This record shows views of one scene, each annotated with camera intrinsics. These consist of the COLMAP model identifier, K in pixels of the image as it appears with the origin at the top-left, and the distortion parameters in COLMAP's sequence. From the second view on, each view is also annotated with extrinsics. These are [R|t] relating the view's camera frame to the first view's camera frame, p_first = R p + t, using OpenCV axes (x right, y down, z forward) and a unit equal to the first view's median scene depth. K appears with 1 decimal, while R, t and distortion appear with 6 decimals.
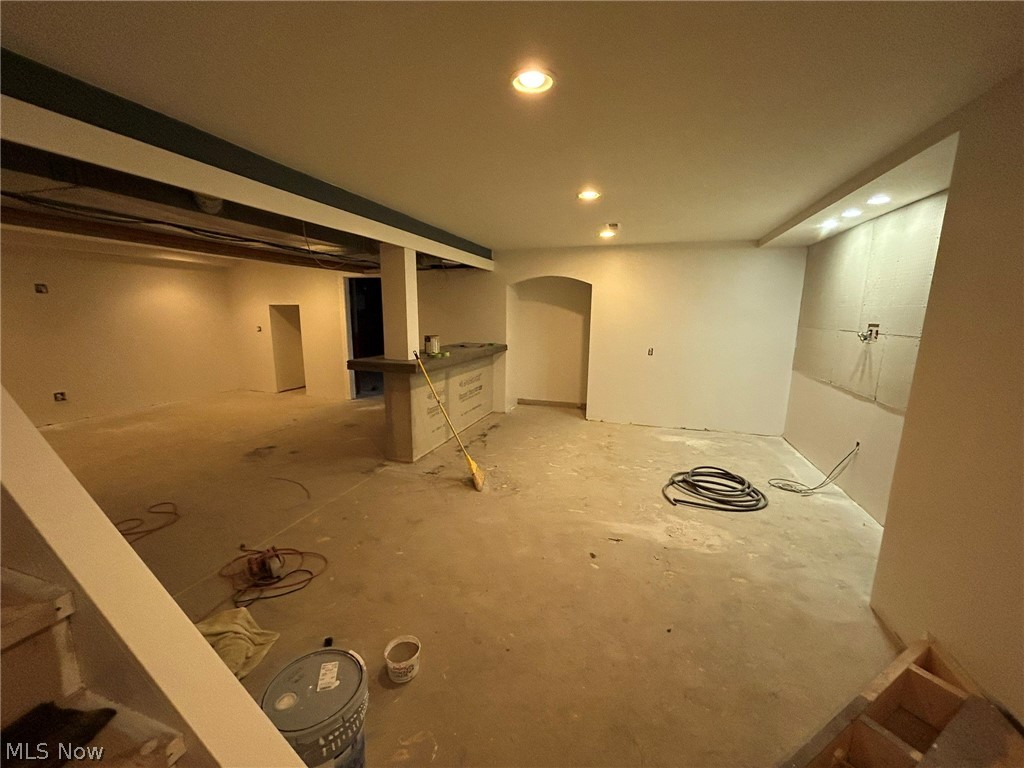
lens RADIAL K [[414.7, 0, 507.7], [0, 414.7, 387.9], [0, 0, 1]] dist [-0.000948, 0.000282]
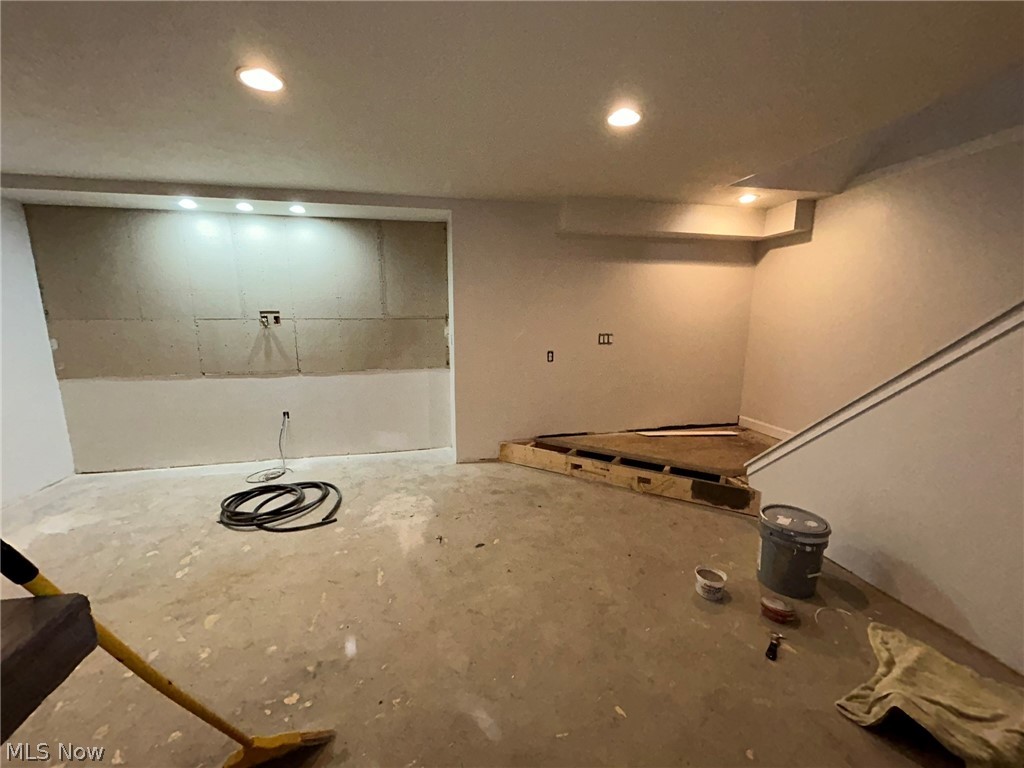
lens RADIAL K [[414.7, 0, 507.7], [0, 414.7, 387.9], [0, 0, 1]] dist [-0.000948, 0.000282]
pose [[-0.505110, -0.166680, 0.846807, -0.493756], [0.150562, 0.949110, 0.276625, -0.177005], [-0.849821, 0.267223, -0.454309, 1.056450]]
